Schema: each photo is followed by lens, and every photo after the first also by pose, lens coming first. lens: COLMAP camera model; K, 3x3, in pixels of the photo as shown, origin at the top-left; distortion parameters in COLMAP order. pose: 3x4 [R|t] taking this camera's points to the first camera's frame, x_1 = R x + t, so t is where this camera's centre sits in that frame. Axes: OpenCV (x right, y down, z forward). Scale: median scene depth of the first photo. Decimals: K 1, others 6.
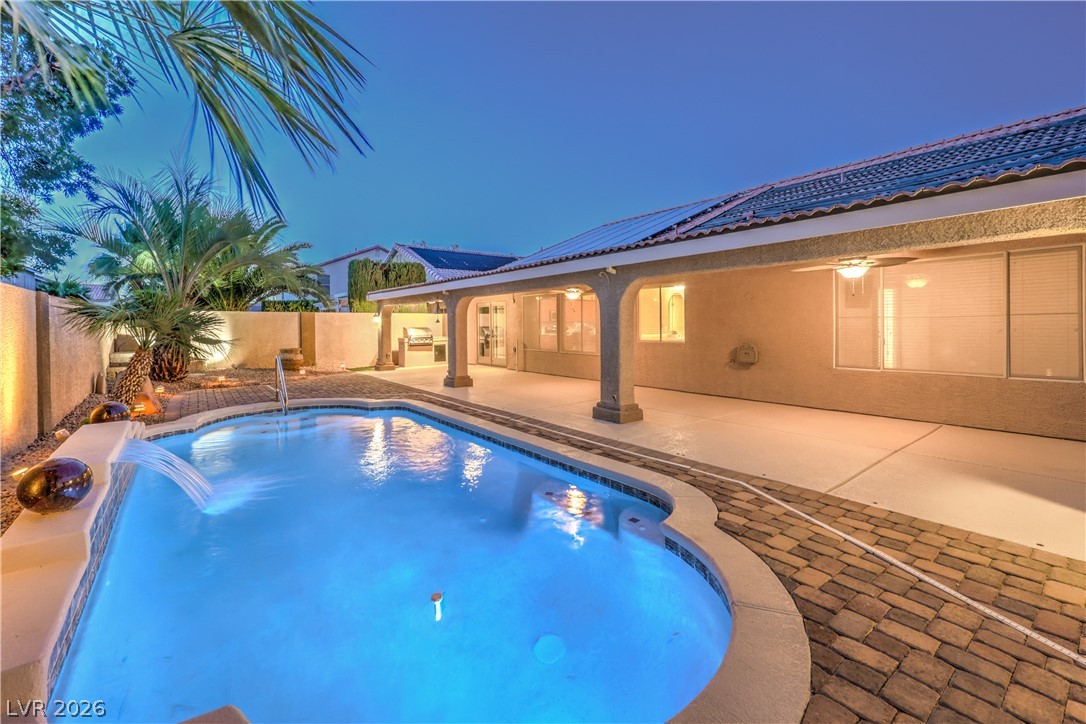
lens RADIAL K [[440.8, 0, 563.0], [0, 440.8, 329.7], [0, 0, 1]] dist [-0.001376, -0.000060]
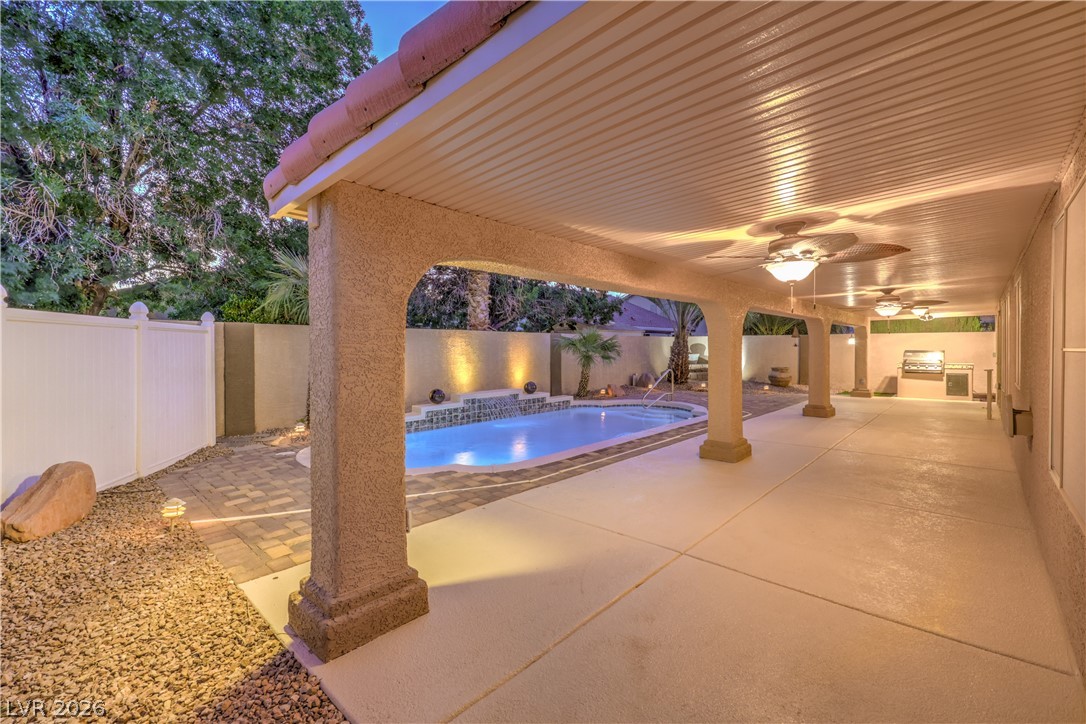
lens RADIAL K [[440.8, 0, 535.6], [0, 440.8, 352.1], [0, 0, 1]] dist [-0.001376, -0.000060]
pose [[0.134827, 0.015144, -0.990753, 0.519645], [-0.007699, 0.999869, 0.014235, -0.010134], [0.990839, 0.005708, 0.134926, 0.273997]]
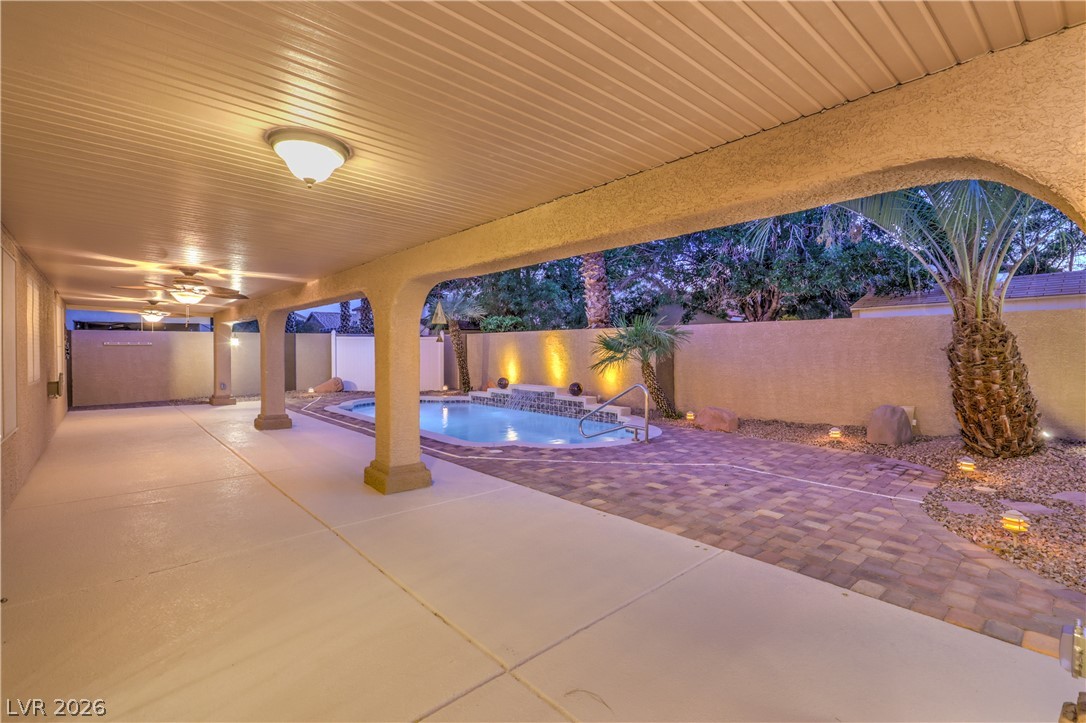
lens RADIAL K [[475.0, 0, 548.2], [0, 475.0, 357.5], [0, 0, 1]] dist [0.000944, 0.000334]
pose [[-0.998687, 0.012106, -0.049767, -0.316962], [0.010977, 0.999678, 0.022882, -0.004435], [0.050028, 0.022306, -0.998499, 1.314574]]
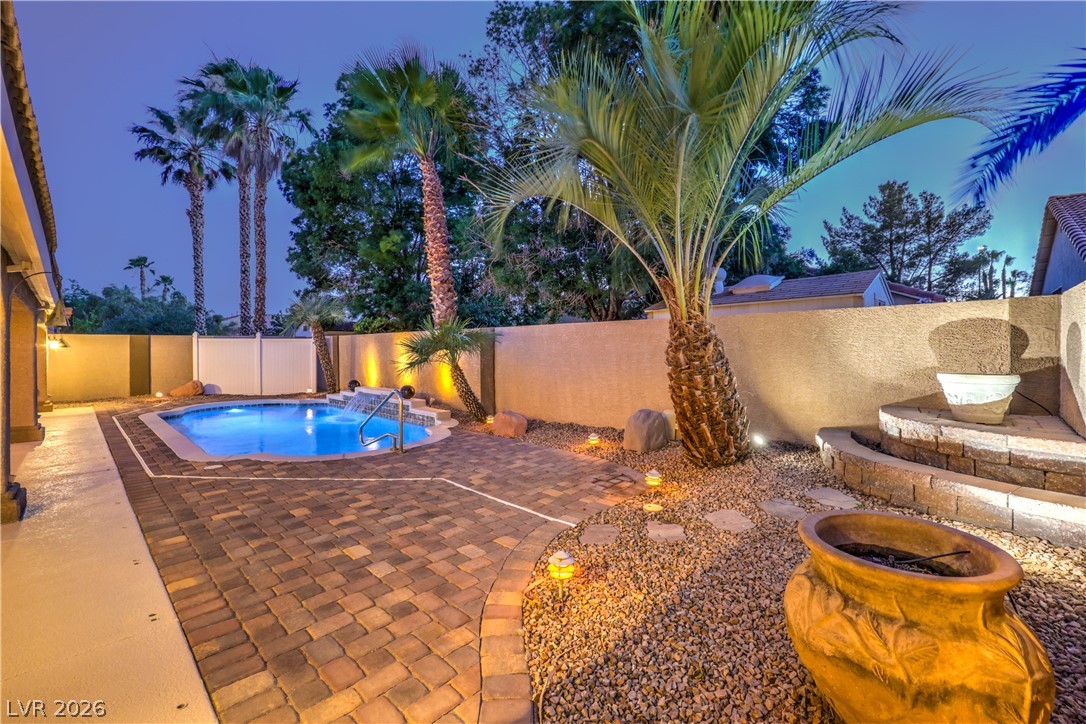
lens RADIAL K [[440.8, 0, 538.4], [0, 440.8, 353.6], [0, 0, 1]] dist [-0.001376, -0.000060]
pose [[-0.992186, 0.016144, -0.123721, -0.561197], [0.014102, 0.999750, 0.017361, -0.005787], [0.123971, 0.015481, -0.992165, 1.262470]]
